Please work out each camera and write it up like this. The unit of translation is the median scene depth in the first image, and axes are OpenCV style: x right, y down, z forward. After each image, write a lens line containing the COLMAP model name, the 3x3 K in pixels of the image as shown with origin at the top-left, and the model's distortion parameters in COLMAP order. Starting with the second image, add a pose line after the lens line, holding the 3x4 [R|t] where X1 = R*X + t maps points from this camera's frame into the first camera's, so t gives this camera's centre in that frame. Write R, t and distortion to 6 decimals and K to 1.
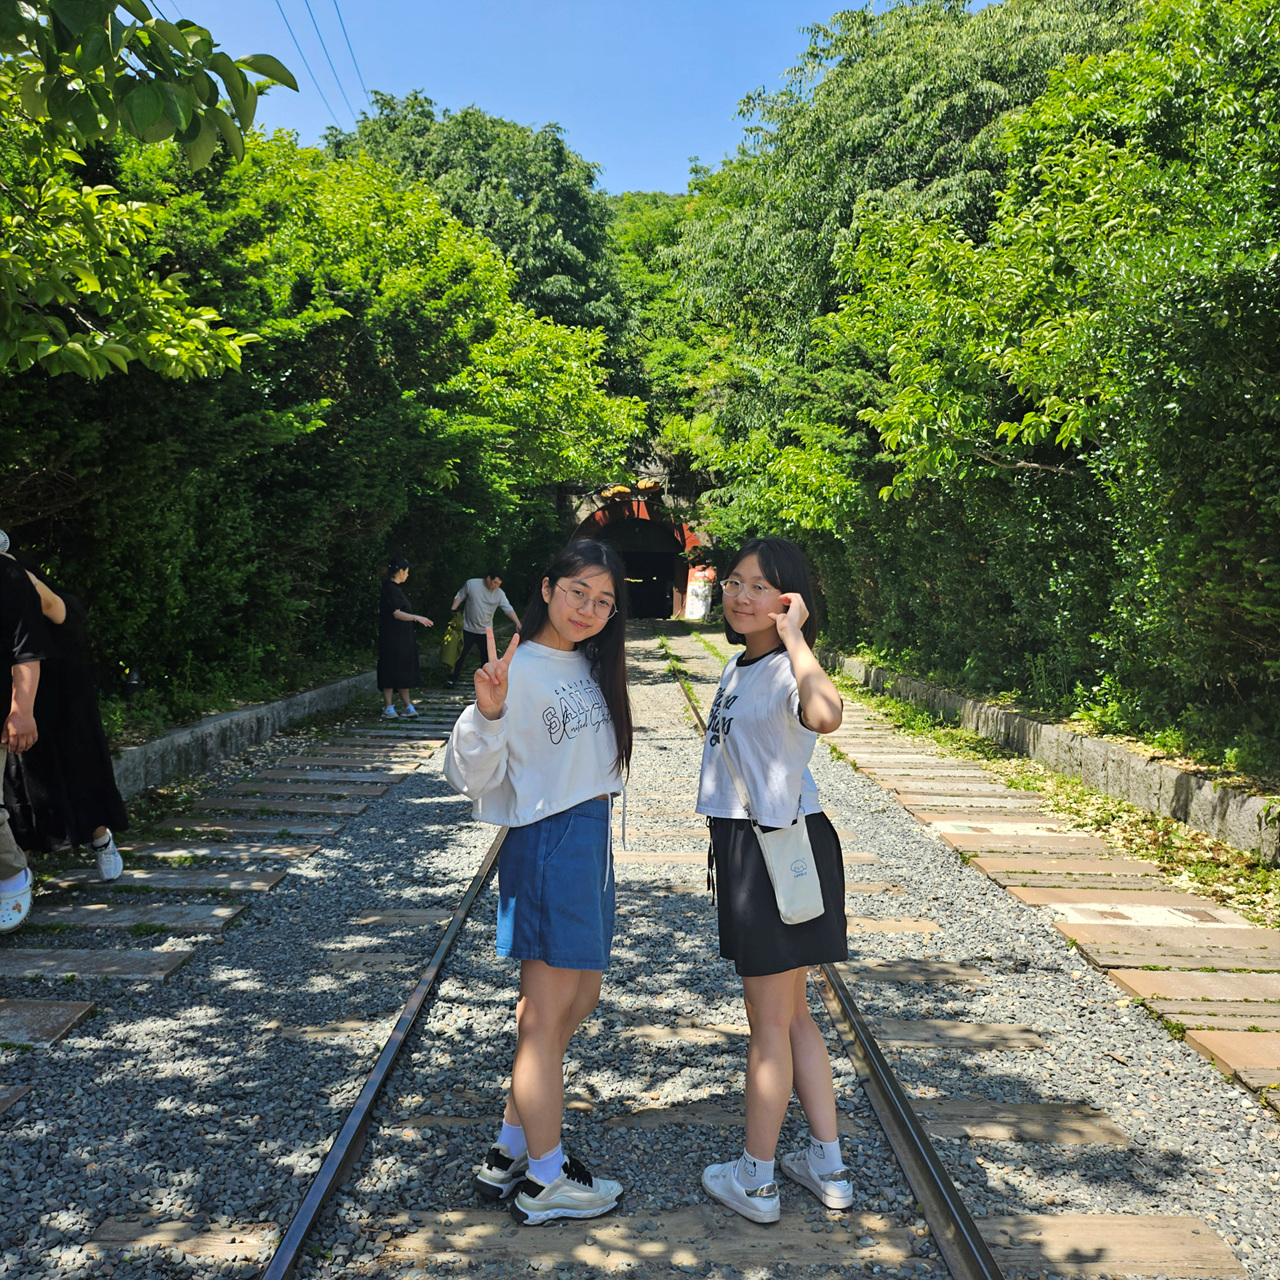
lens RADIAL K [[1170.0, 0, 642.1], [0, 1170.0, 679.0], [0, 0, 1]] dist [0.082253, -0.084472]
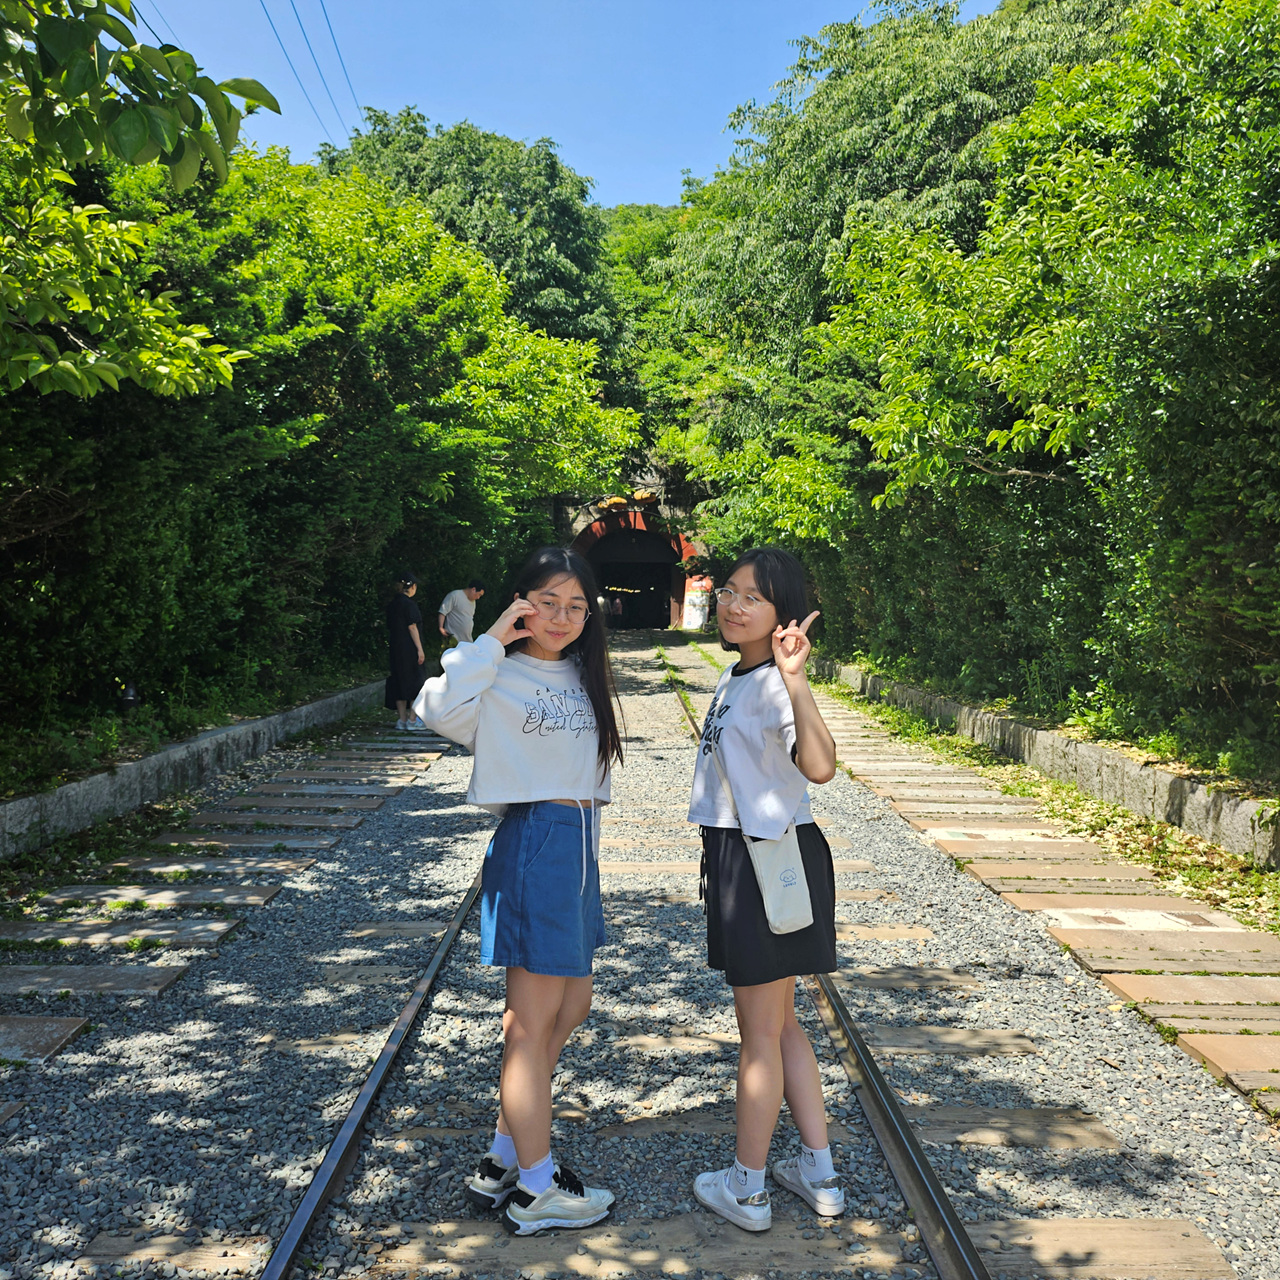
lens RADIAL K [[1170.0, 0, 642.1], [0, 1170.0, 679.0], [0, 0, 1]] dist [0.082253, -0.084472]
pose [[0.999942, -0.010717, 0.000775, 0.004772], [0.010723, 0.999903, -0.008887, 0.000198], [-0.000680, 0.008895, 0.999960, -0.002796]]
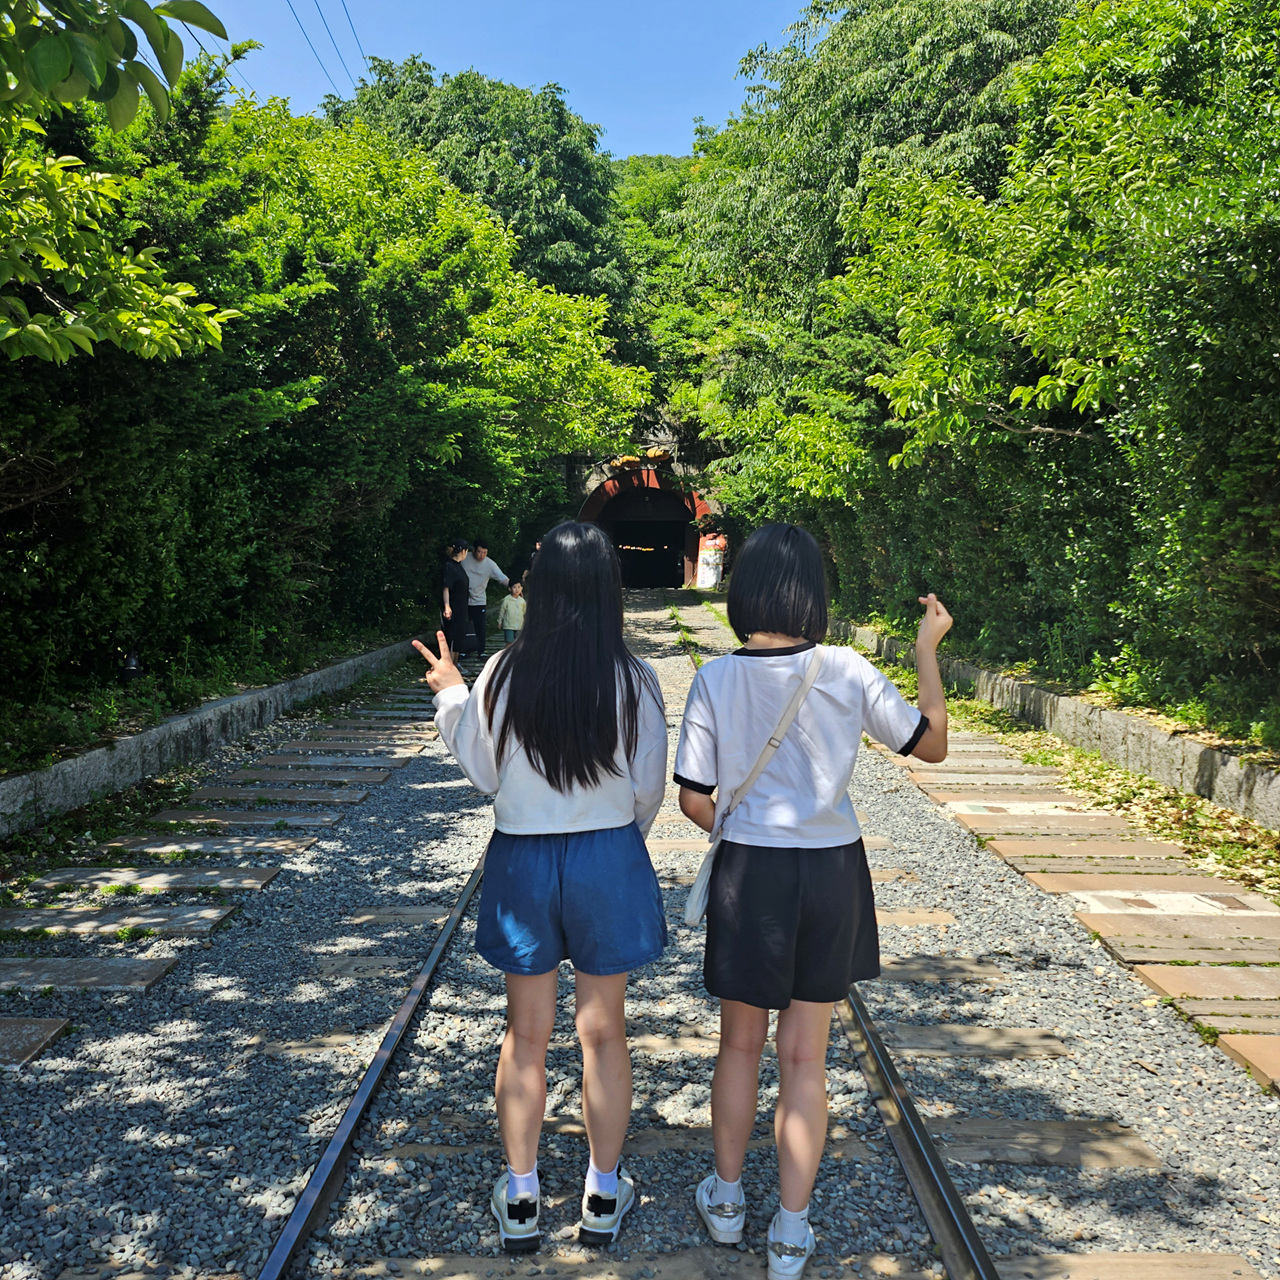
lens RADIAL K [[1162.6, 0, 640.9], [0, 1162.6, 675.1], [0, 0, 1]] dist [0.091935, -0.097573]
pose [[0.999786, -0.015751, -0.013425, 0.009494], [0.016075, 0.999574, 0.024378, -0.012069], [0.013035, -0.024588, 0.999613, 0.036350]]
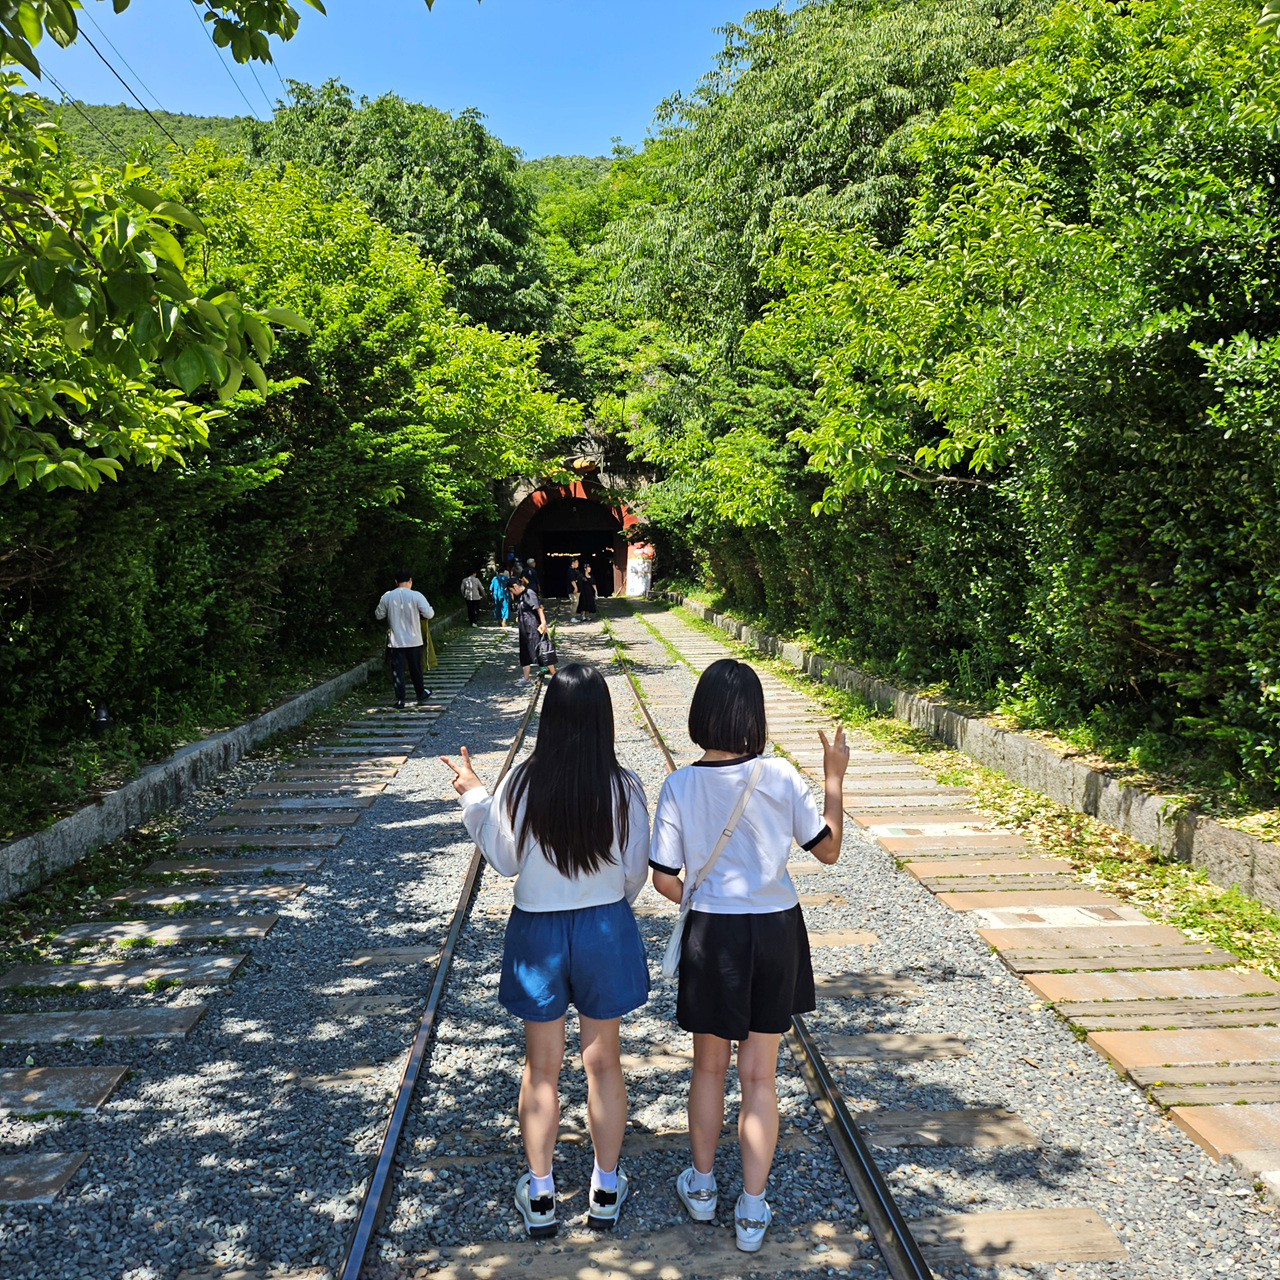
lens RADIAL K [[1165.4, 0, 642.9], [0, 1165.4, 678.1], [0, 0, 1]] dist [0.086983, -0.089487]
pose [[0.997847, -0.043172, 0.049377, -0.011286], [0.041760, 0.998698, 0.029288, -0.061375], [-0.050577, -0.027163, 0.998351, -0.073731]]
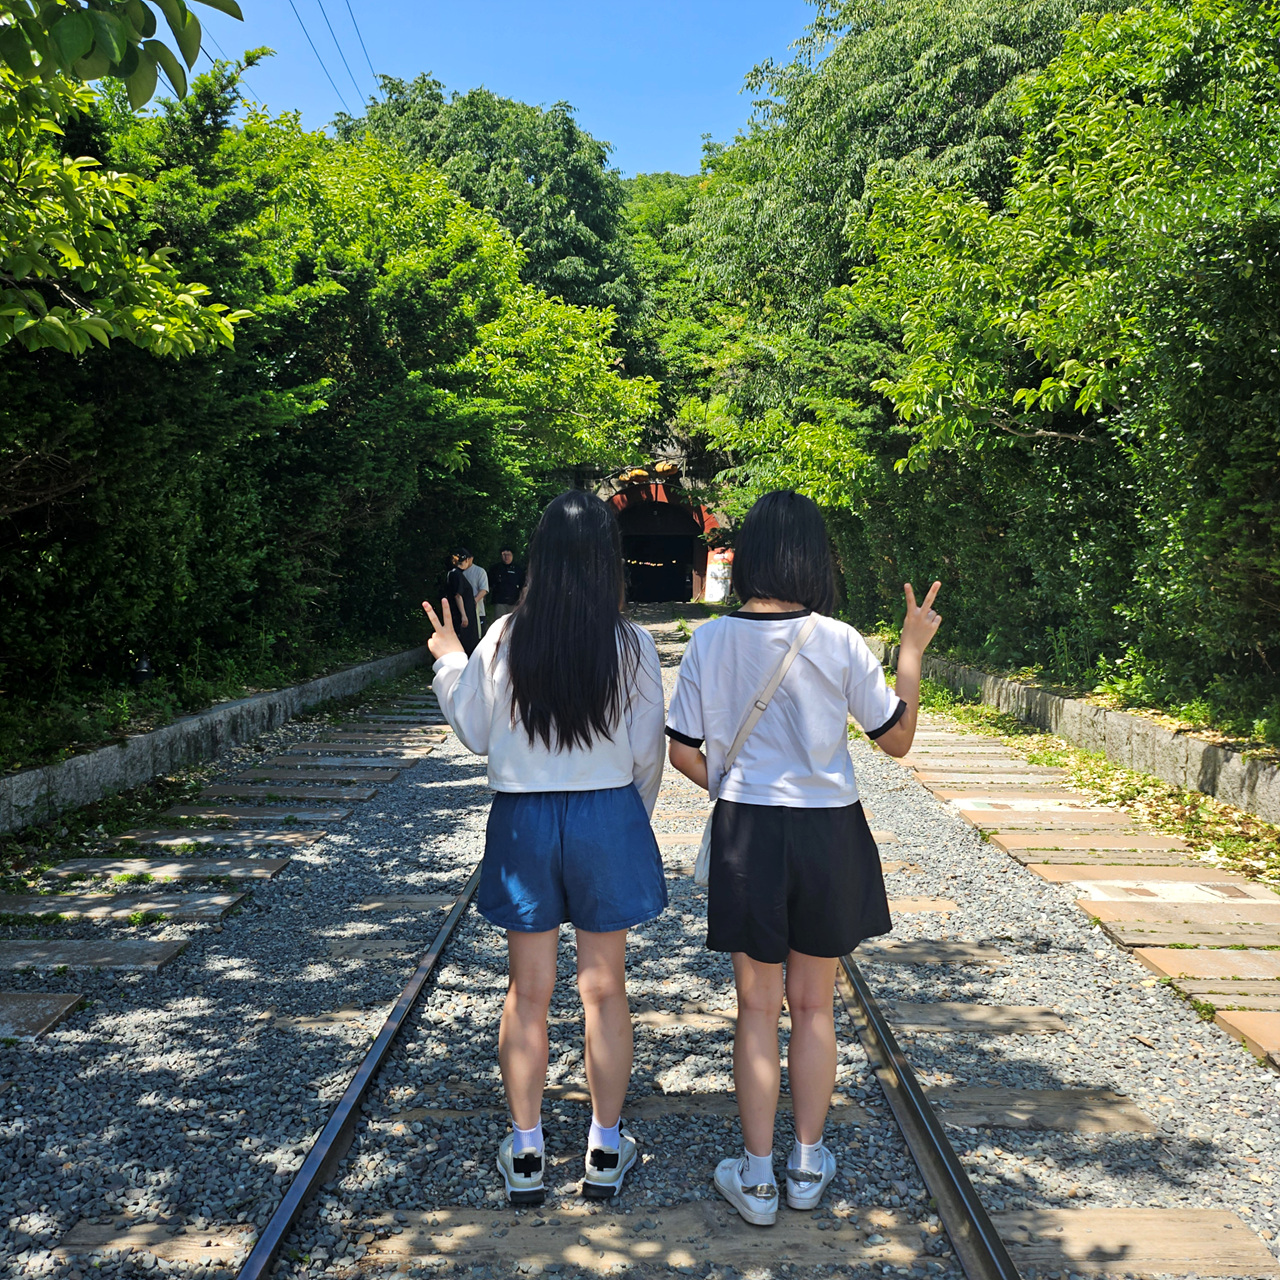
lens RADIAL K [[1165.4, 0, 642.9], [0, 1165.4, 678.1], [0, 0, 1]] dist [0.086983, -0.089487]
pose [[0.999693, -0.015940, -0.018990, 0.011736], [0.016173, 0.999795, 0.012181, 0.005298], [0.018792, -0.012484, 0.999745, 0.024984]]
